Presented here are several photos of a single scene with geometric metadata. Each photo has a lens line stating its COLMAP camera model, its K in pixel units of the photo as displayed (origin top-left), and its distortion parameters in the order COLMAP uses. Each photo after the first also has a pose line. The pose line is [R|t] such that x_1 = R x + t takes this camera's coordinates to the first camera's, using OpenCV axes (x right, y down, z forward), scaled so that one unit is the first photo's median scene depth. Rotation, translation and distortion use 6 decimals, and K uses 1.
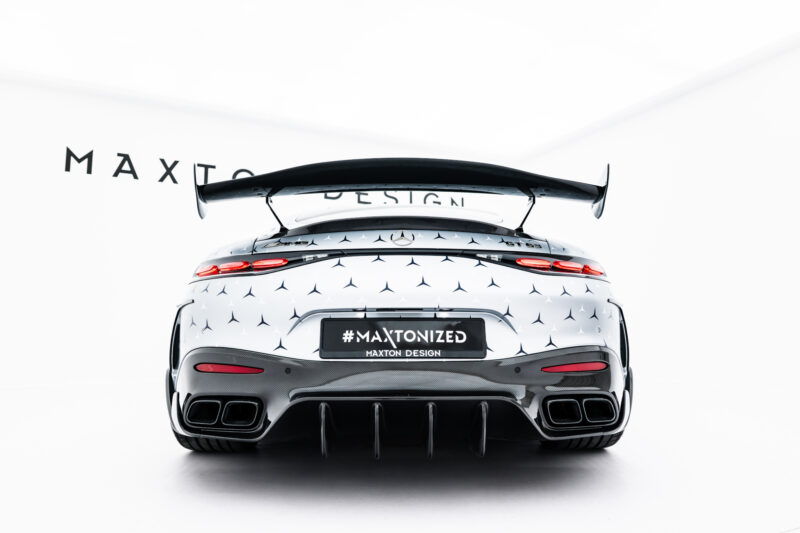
lens RADIAL K [[520.1, 0, 400.0], [0, 520.1, 266.5], [0, 0, 1]] dist [0.001484, 0.002250]
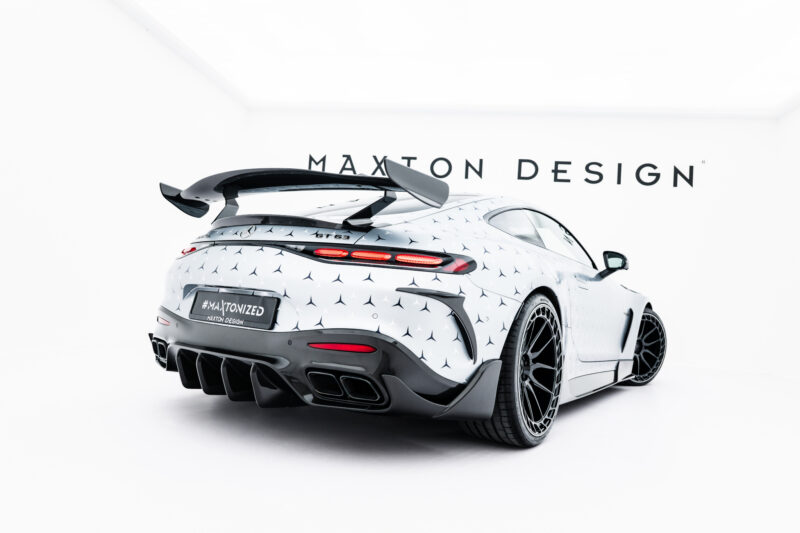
lens RADIAL K [[520.1, 0, 400.0], [0, 520.1, 266.5], [0, 0, 1]] dist [0.001484, 0.002250]
pose [[0.823500, 0.029930, -0.566527, 1.081658], [-0.004485, 0.998920, 0.046255, -0.031688], [0.567299, -0.035551, 0.822744, 0.160493]]
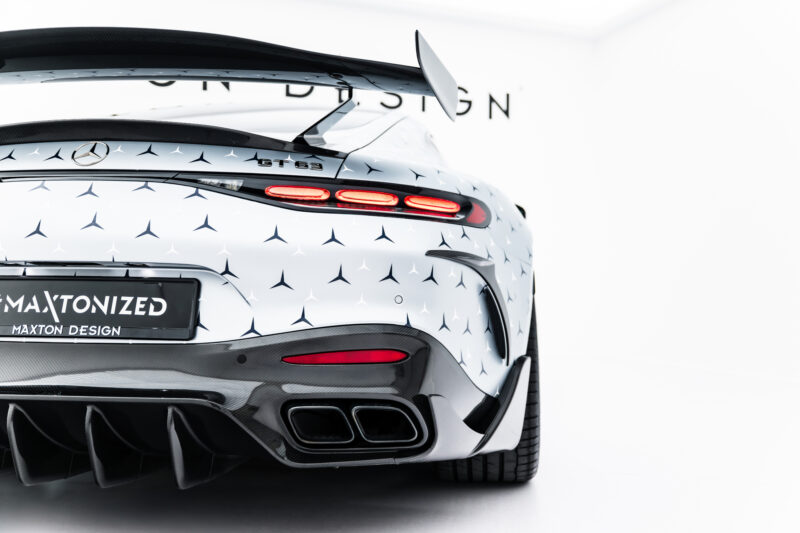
lens RADIAL K [[808.2, 0, 424.9], [0, 808.2, 265.0], [0, 0, 1]] dist [-0.010759, 0.004331]
pose [[0.995967, 0.010562, -0.089097, 0.527273], [-0.003761, 0.997089, 0.076154, 0.005546], [0.089642, -0.075512, 0.993107, 0.034812]]
